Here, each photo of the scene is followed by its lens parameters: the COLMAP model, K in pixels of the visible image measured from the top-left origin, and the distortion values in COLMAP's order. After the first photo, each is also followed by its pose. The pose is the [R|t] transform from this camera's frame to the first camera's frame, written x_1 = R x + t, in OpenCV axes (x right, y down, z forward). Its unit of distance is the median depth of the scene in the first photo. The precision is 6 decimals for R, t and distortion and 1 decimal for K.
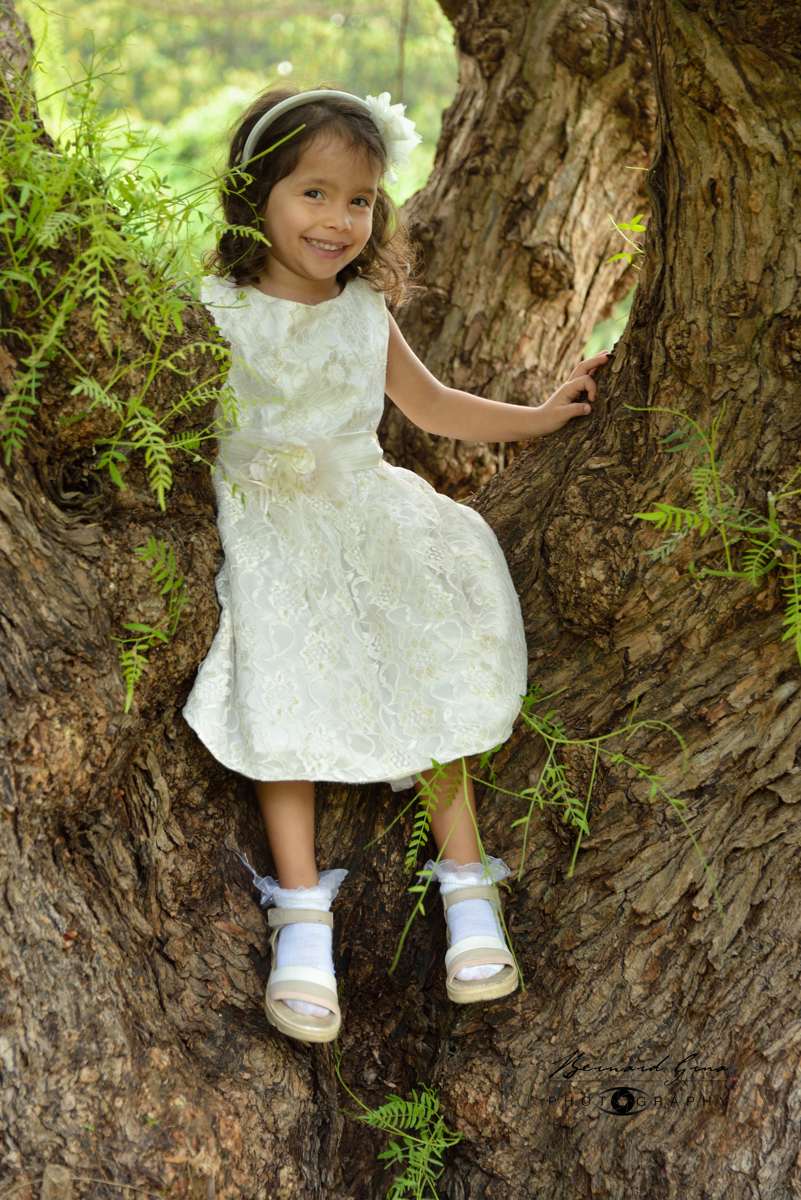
lens RADIAL K [[3374.8, 0, 400.5], [0, 3374.8, 600.0], [0, 0, 1]] dist [-0.083184, 0.470207]
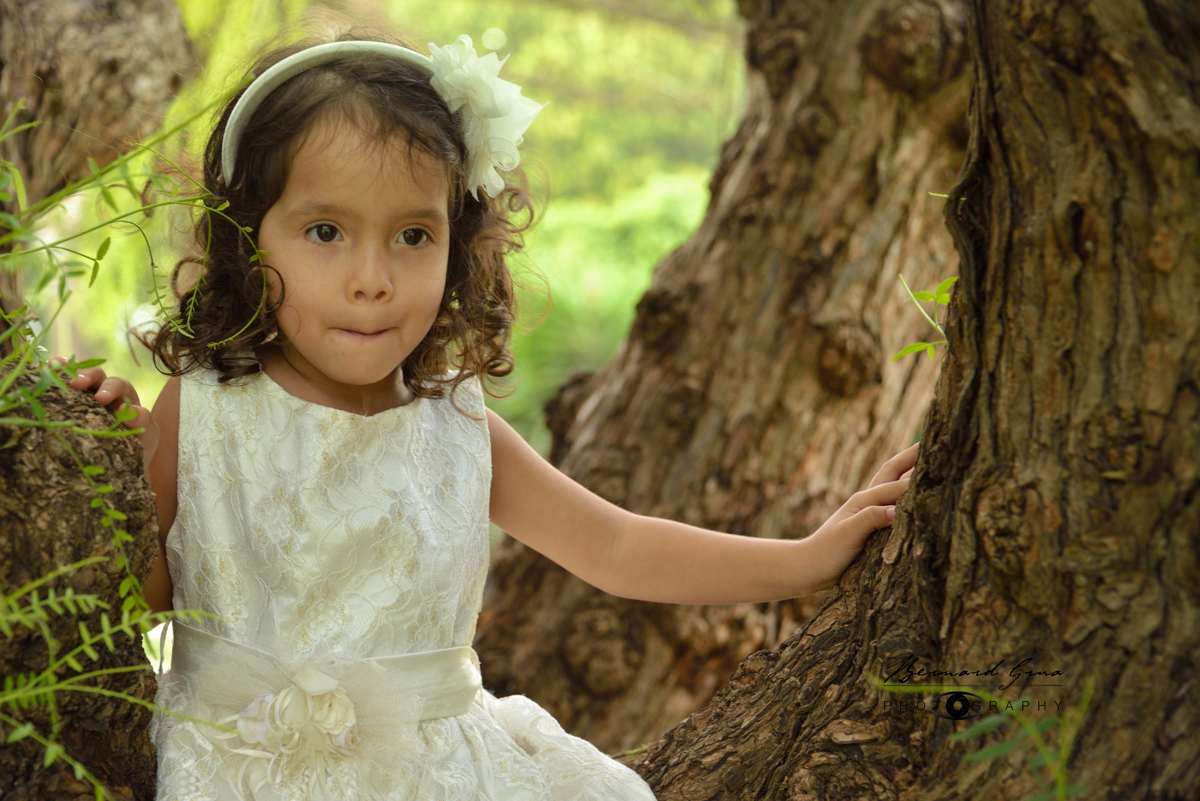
lens RADIAL K [[2642.0, 0, 560.4], [0, 2642.0, 402.3], [0, 0, 1]] dist [0.003481, -0.244361]
pose [[0.994330, 0.027812, -0.102633, 0.055025], [-0.035025, 0.996991, -0.069161, -0.062832], [0.100401, 0.072363, 0.992312, 0.579034]]
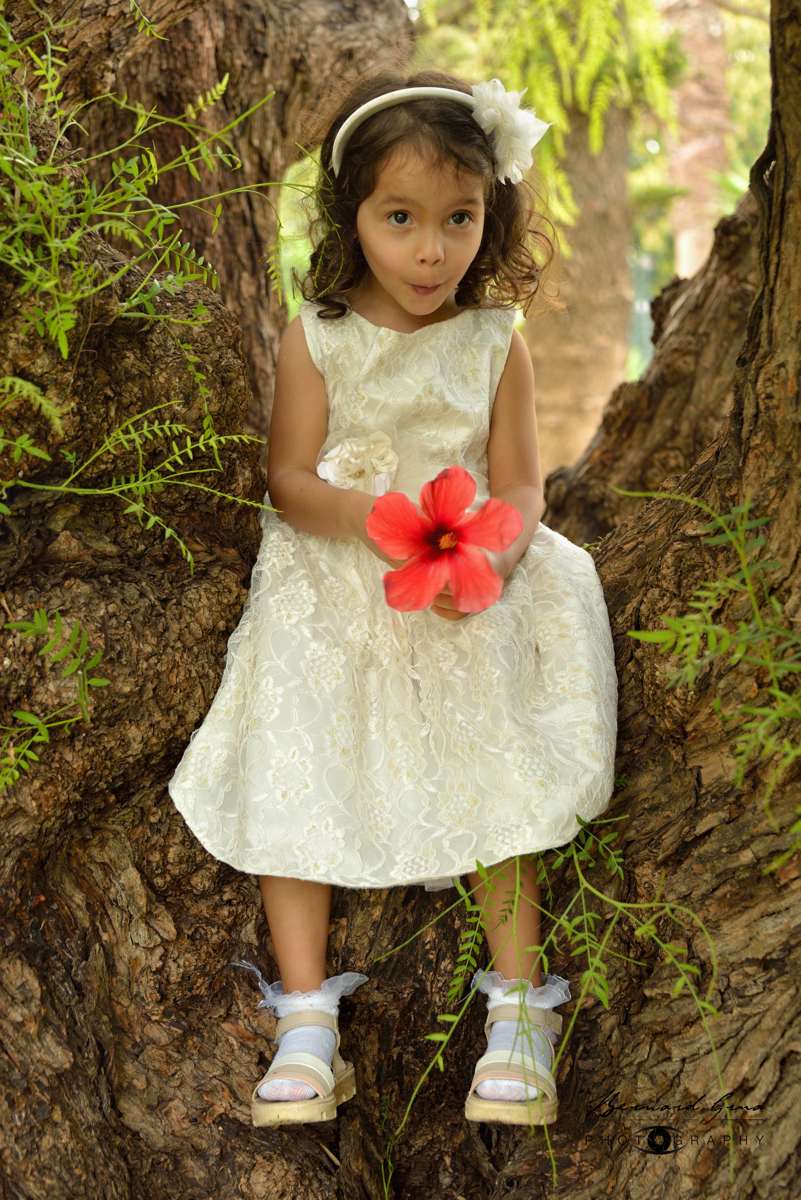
lens RADIAL K [[2111.4, 0, 422.6], [0, 2111.4, 577.4], [0, 0, 1]] dist [-0.074054, 0.189325]
pose [[0.949385, 0.077610, -0.304375, 0.151970], [-0.057180, 0.995506, 0.075484, -0.063813], [0.308865, -0.054259, 0.949557, 0.506369]]
